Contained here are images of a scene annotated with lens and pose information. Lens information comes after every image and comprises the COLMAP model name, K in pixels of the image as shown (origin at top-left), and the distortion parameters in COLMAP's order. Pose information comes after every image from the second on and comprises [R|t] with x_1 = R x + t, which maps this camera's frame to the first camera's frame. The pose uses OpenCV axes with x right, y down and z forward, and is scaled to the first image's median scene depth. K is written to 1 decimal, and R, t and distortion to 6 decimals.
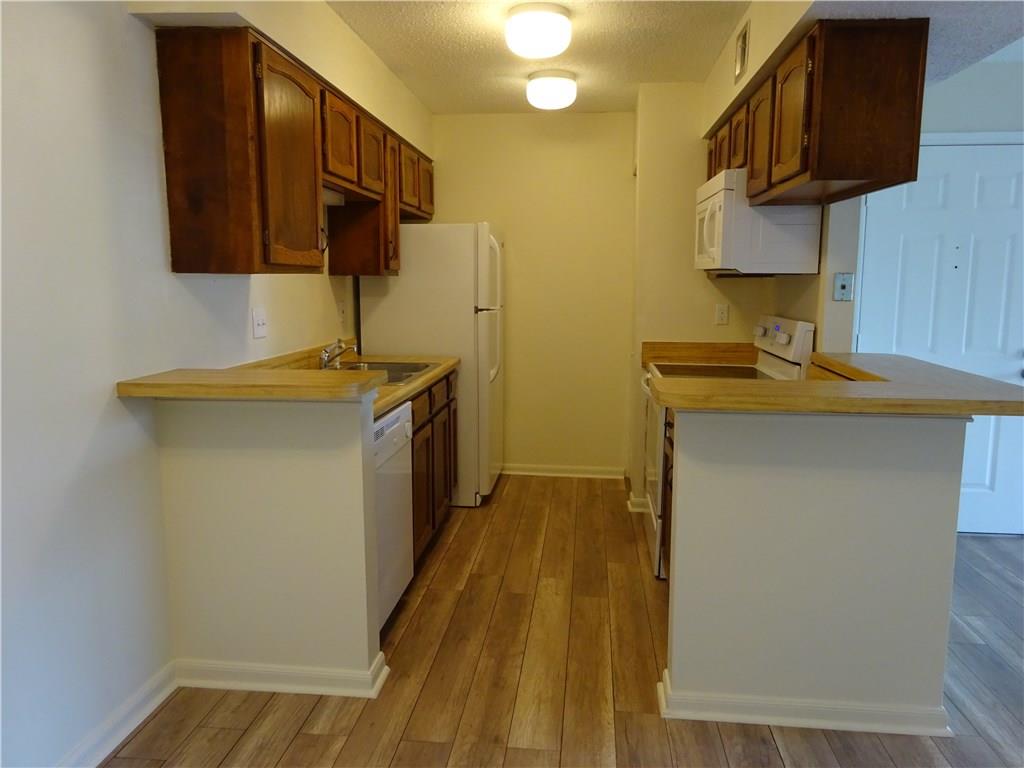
lens RADIAL K [[753.6, 0, 512.0], [0, 753.6, 384.0], [0, 0, 1]] dist [-0.001328, 0.002026]
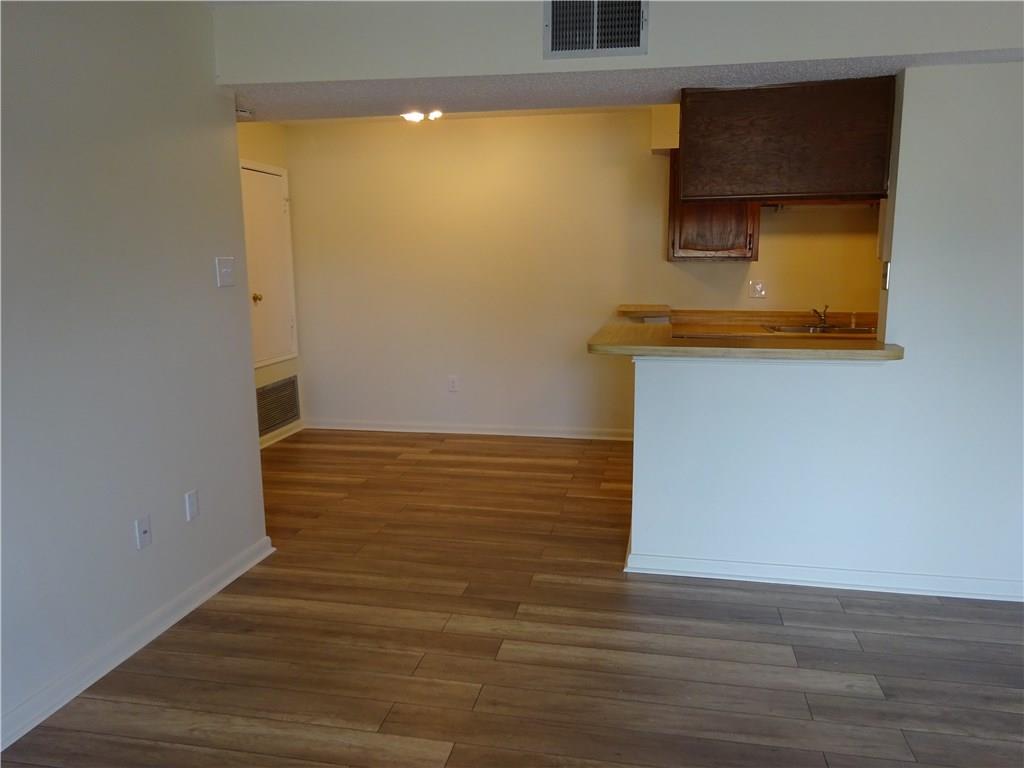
lens RADIAL K [[751.8, 0, 512.0], [0, 751.8, 384.0], [0, 0, 1]] dist [-0.005531, -0.001746]
pose [[-0.085144, 0.163425, -0.982875, 1.518005], [-0.132462, 0.975844, 0.173731, -0.098510], [0.987524, 0.144985, -0.061439, 0.609518]]
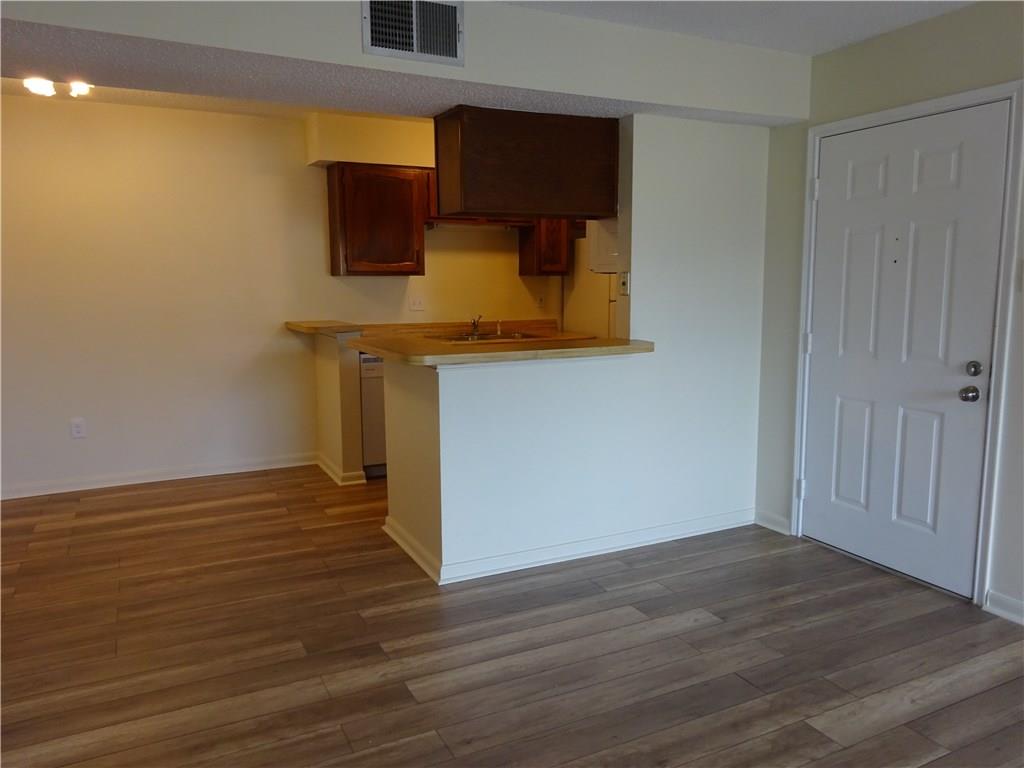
lens RADIAL K [[753.6, 0, 512.0], [0, 753.6, 384.0], [0, 0, 1]] dist [-0.001328, 0.002026]
pose [[0.544911, 0.113707, -0.830748, 1.390411], [-0.110341, 0.991871, 0.063384, -0.027303], [0.831202, 0.057127, 0.553028, 0.202753]]
